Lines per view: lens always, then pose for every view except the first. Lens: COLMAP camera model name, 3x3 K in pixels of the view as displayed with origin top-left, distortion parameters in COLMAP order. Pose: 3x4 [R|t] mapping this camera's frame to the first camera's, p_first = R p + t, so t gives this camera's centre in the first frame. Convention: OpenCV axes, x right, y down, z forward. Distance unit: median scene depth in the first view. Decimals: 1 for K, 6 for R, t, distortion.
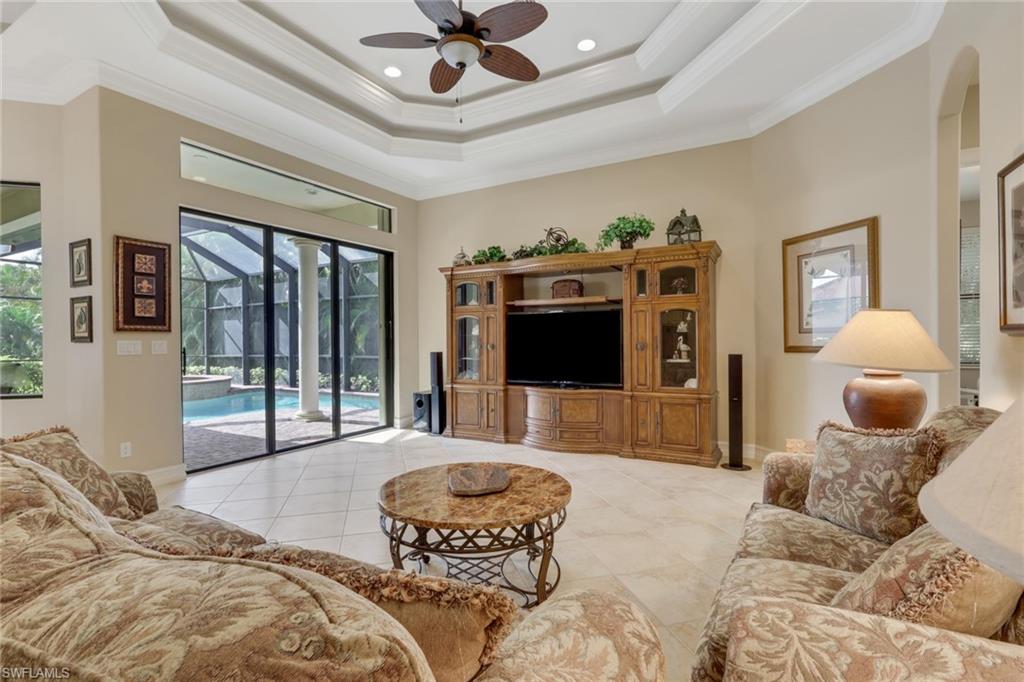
lens RADIAL K [[495.6, 0, 507.0], [0, 495.6, 340.4], [0, 0, 1]] dist [0.003744, -0.000772]
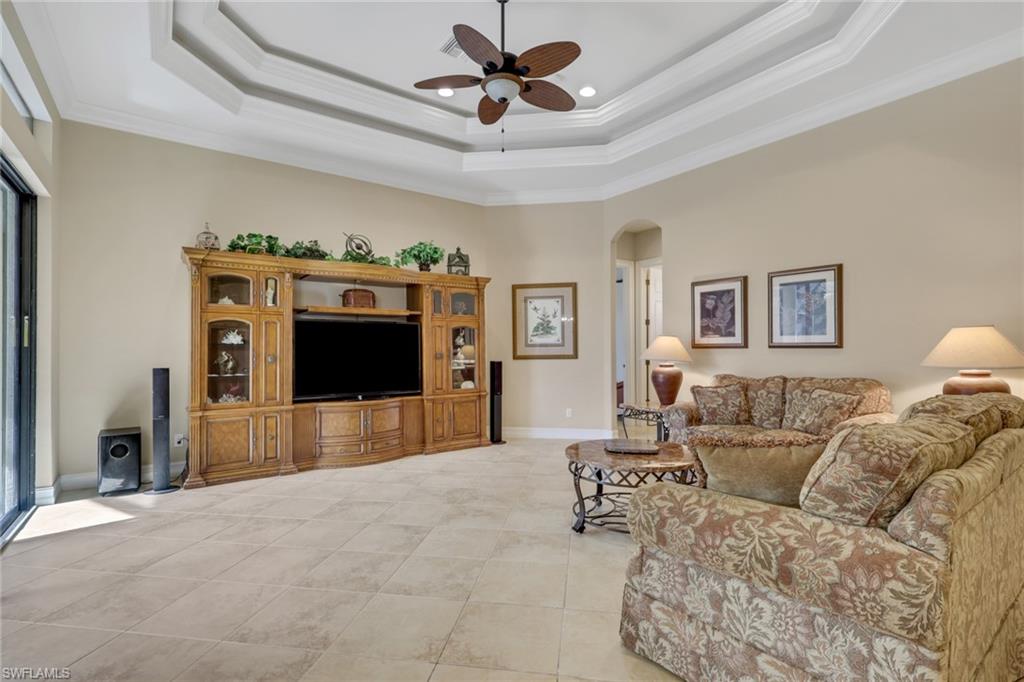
lens RADIAL K [[495.6, 0, 507.9], [0, 495.6, 341.8], [0, 0, 1]] dist [0.003744, -0.000772]
pose [[0.393082, 0.023201, 0.919210, -0.730676], [0.001059, 0.999670, -0.025684, 0.007769], [-0.919503, 0.011069, 0.392928, 0.380070]]
